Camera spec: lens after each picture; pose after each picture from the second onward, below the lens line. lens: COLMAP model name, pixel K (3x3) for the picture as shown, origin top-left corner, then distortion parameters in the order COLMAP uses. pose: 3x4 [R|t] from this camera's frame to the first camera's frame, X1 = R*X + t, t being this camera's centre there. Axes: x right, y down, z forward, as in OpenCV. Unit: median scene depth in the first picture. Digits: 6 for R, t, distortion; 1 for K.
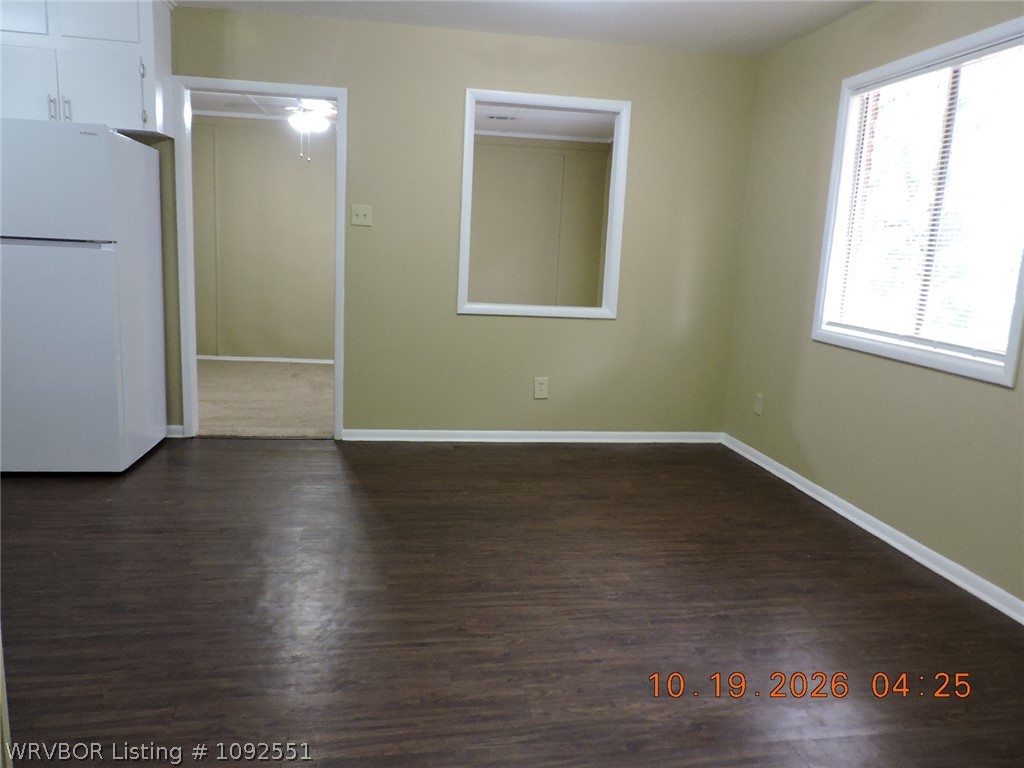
lens RADIAL K [[729.9, 0, 512.0], [0, 729.9, 384.0], [0, 0, 1]] dist [-0.027387, 0.022774]
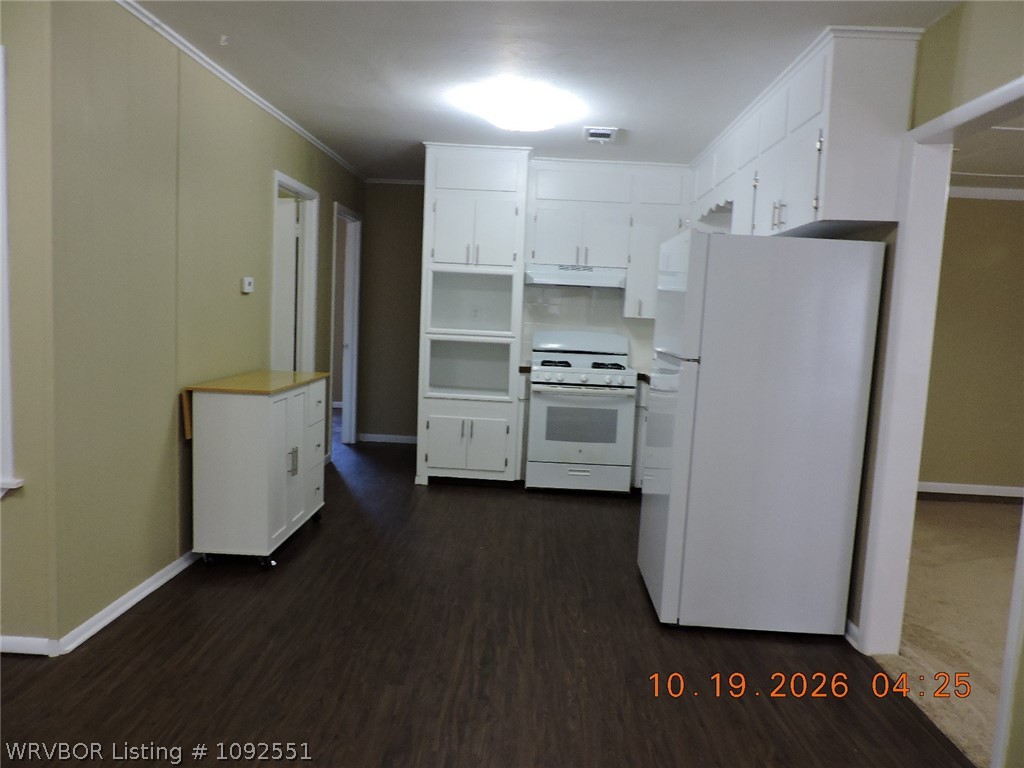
lens RADIAL K [[729.9, 0, 512.0], [0, 729.9, 384.0], [0, 0, 1]] dist [-0.027387, 0.022774]
pose [[-0.189430, 0.041820, -0.981003, 0.324048], [-0.228739, 0.969725, 0.085508, -0.184722], [0.954879, 0.240592, -0.174129, 0.912807]]
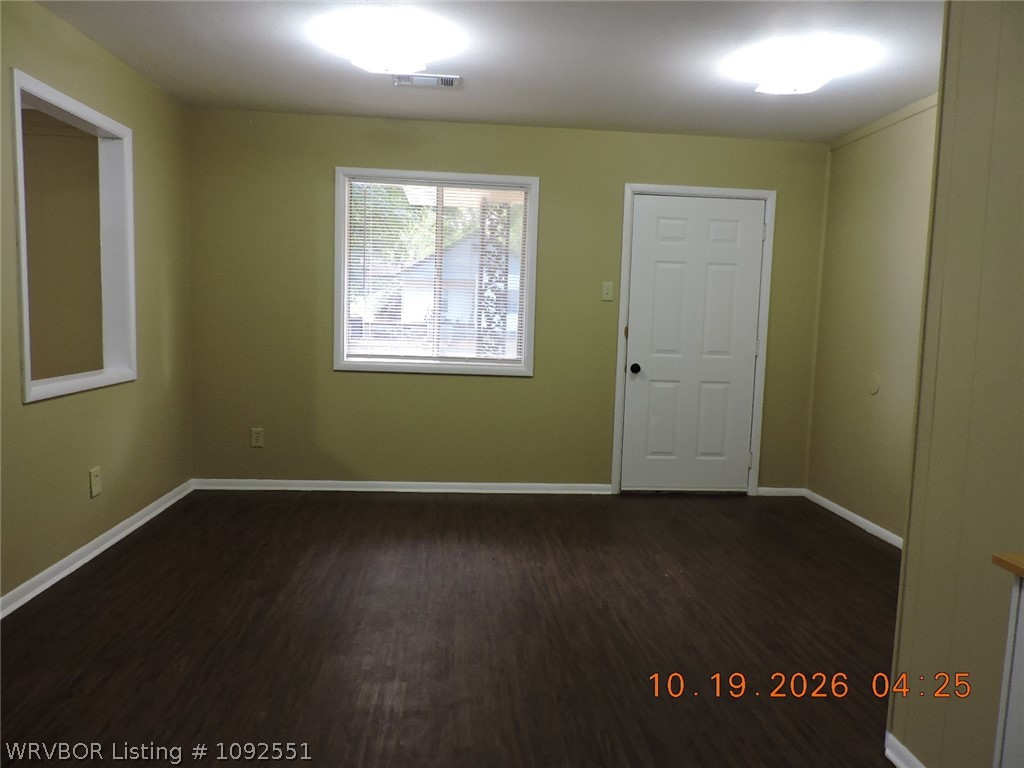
lens RADIAL K [[729.9, 0, 512.0], [0, 729.9, 384.0], [0, 0, 1]] dist [-0.027387, 0.022774]
pose [[0.093596, -0.144462, 0.985074, -0.853049], [0.149400, 0.980252, 0.129560, -0.166516], [-0.984337, 0.135044, 0.113330, 0.610774]]
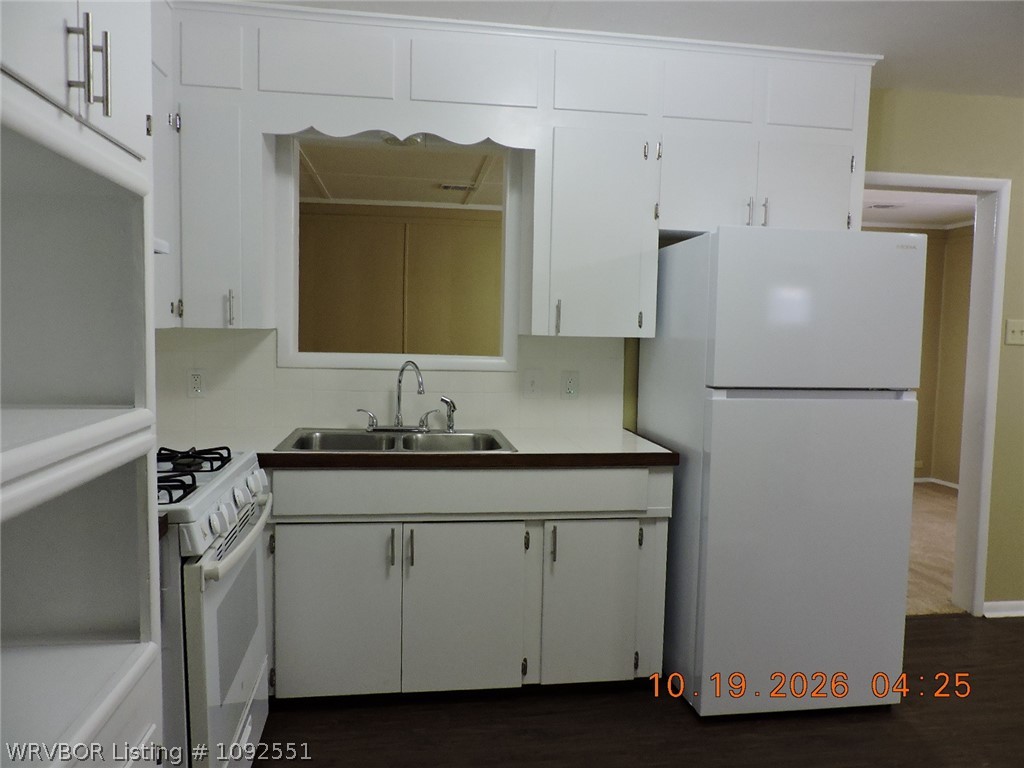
lens RADIAL K [[729.9, 0, 512.0], [0, 729.9, 384.0], [0, 0, 1]] dist [-0.027387, 0.022774]
pose [[0.999339, -0.028274, -0.022837, -0.894247], [0.025821, 0.994513, -0.101379, -0.130779], [0.025579, 0.100722, 0.994586, 0.244342]]
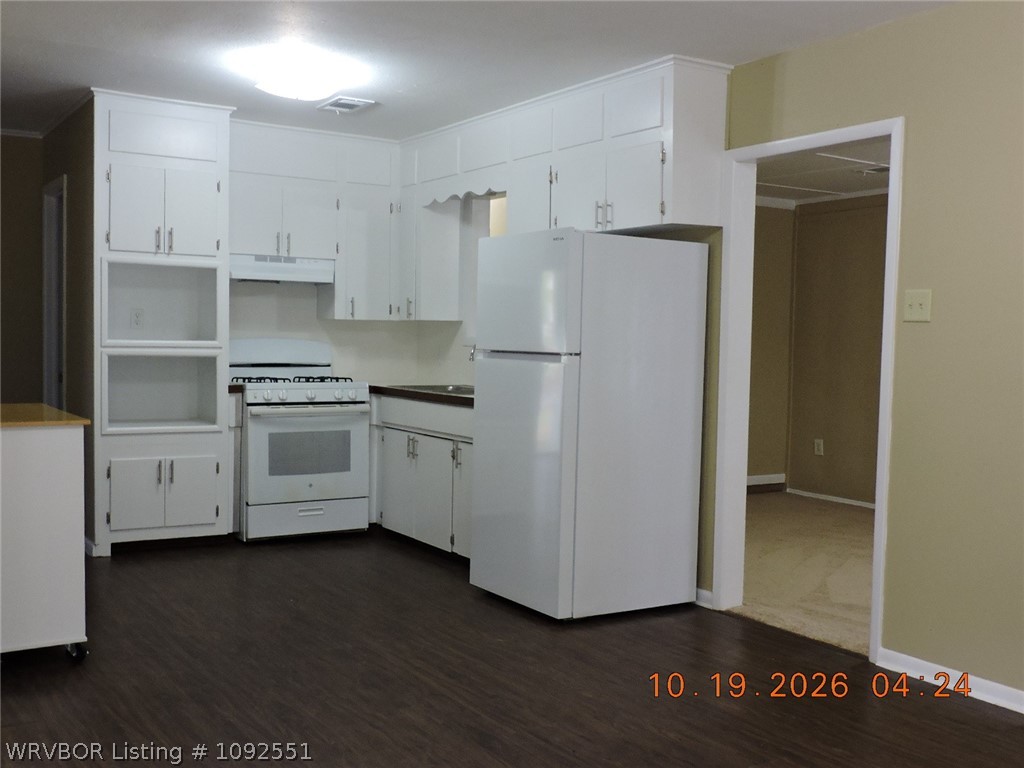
lens RADIAL K [[1083.3, 0, 512.0], [0, 1083.3, 384.0], [0, 0, 1]] dist [-0.017190, -0.009873]
pose [[0.393646, -0.000067, -0.919262, 0.607601], [-0.163865, 0.983979, -0.070242, -0.052315], [0.904539, 0.178285, 0.387329, 0.408631]]
